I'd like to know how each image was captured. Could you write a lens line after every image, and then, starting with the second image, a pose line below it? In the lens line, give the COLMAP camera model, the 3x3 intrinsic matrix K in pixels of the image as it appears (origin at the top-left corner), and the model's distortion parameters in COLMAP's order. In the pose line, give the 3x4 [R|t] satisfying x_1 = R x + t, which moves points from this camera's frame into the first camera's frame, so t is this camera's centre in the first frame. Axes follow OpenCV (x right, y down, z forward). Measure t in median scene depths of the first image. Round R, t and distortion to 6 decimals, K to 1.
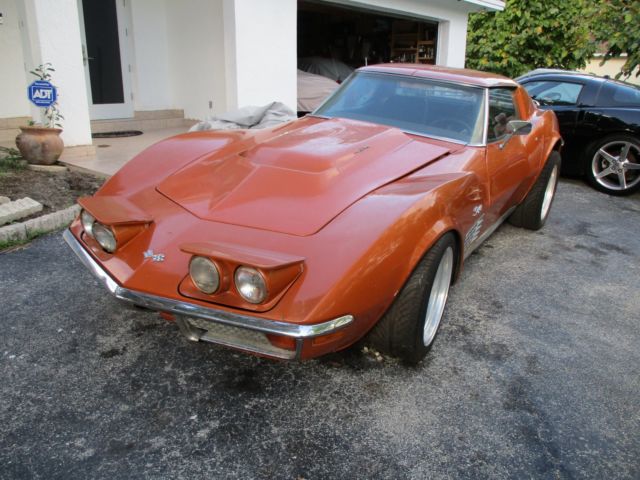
lens RADIAL K [[523.2, 0, 320.0], [0, 523.2, 240.0], [0, 0, 1]] dist [-0.031630, 0.007180]
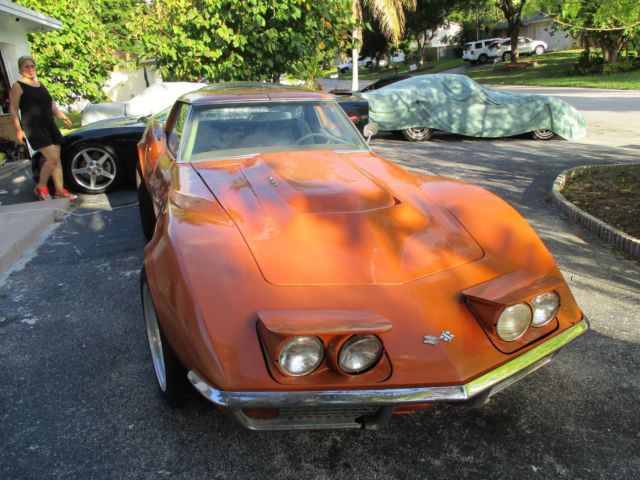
lens RADIAL K [[540.0, 0, 320.0], [0, 540.0, 240.0], [0, 0, 1]] dist [-0.022260, 0.005824]
pose [[0.611448, -0.322873, 0.722415, -0.833228], [0.348528, 0.929527, 0.120447, -0.231379], [-0.710394, 0.178135, 0.680888, 0.438937]]
